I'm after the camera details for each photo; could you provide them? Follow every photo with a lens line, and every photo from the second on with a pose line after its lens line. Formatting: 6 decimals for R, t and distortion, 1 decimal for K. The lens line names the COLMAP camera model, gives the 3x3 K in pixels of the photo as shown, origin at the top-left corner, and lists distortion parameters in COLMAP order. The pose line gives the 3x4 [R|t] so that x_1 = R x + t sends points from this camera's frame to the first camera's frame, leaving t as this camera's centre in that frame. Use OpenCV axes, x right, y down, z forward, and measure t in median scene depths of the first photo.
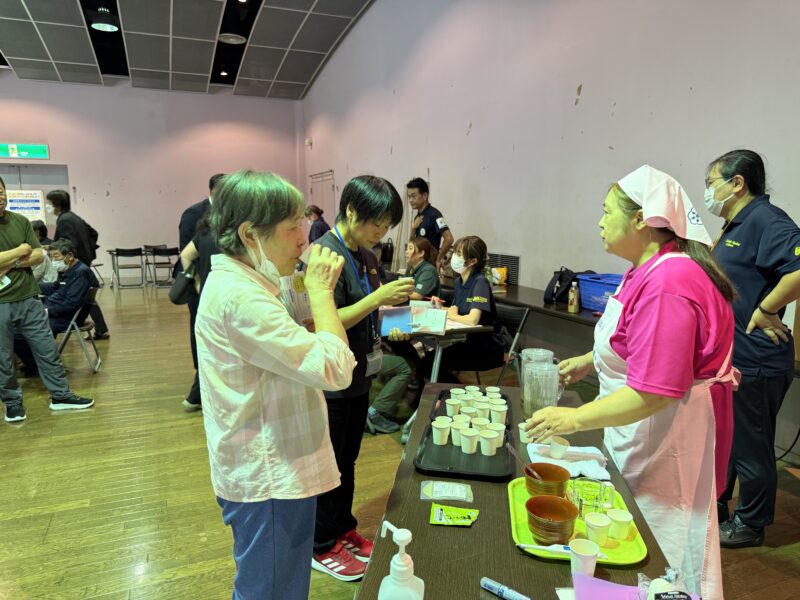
lens RADIAL K [[568.0, 0, 401.5], [0, 568.0, 299.2], [0, 0, 1]] dist [0.024262, -0.030685]
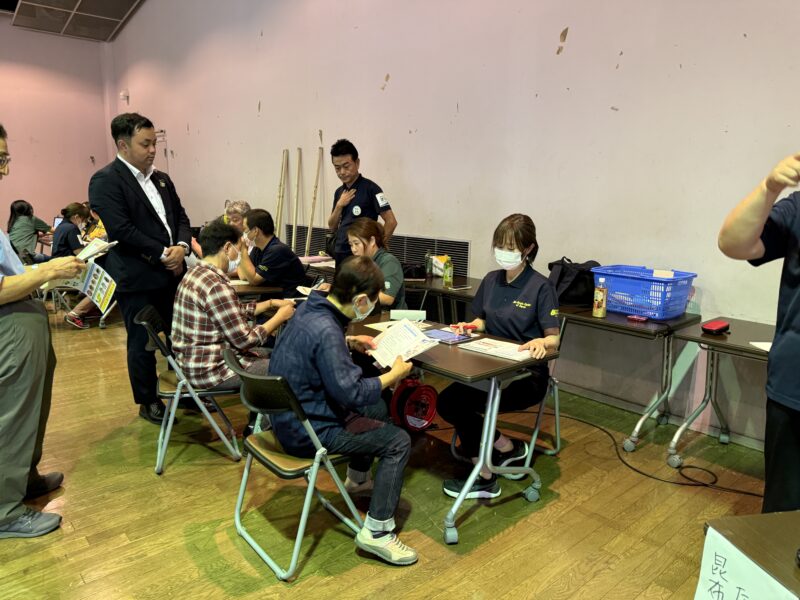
lens RADIAL K [[568.0, 0, 398.8], [0, 568.0, 300.9], [0, 0, 1]] dist [0.024262, -0.030685]
pose [[0.950040, -0.041894, 0.309304, -0.145719], [0.027936, 0.998387, 0.049421, -0.033754], [-0.310876, -0.038311, 0.949678, 0.251008]]
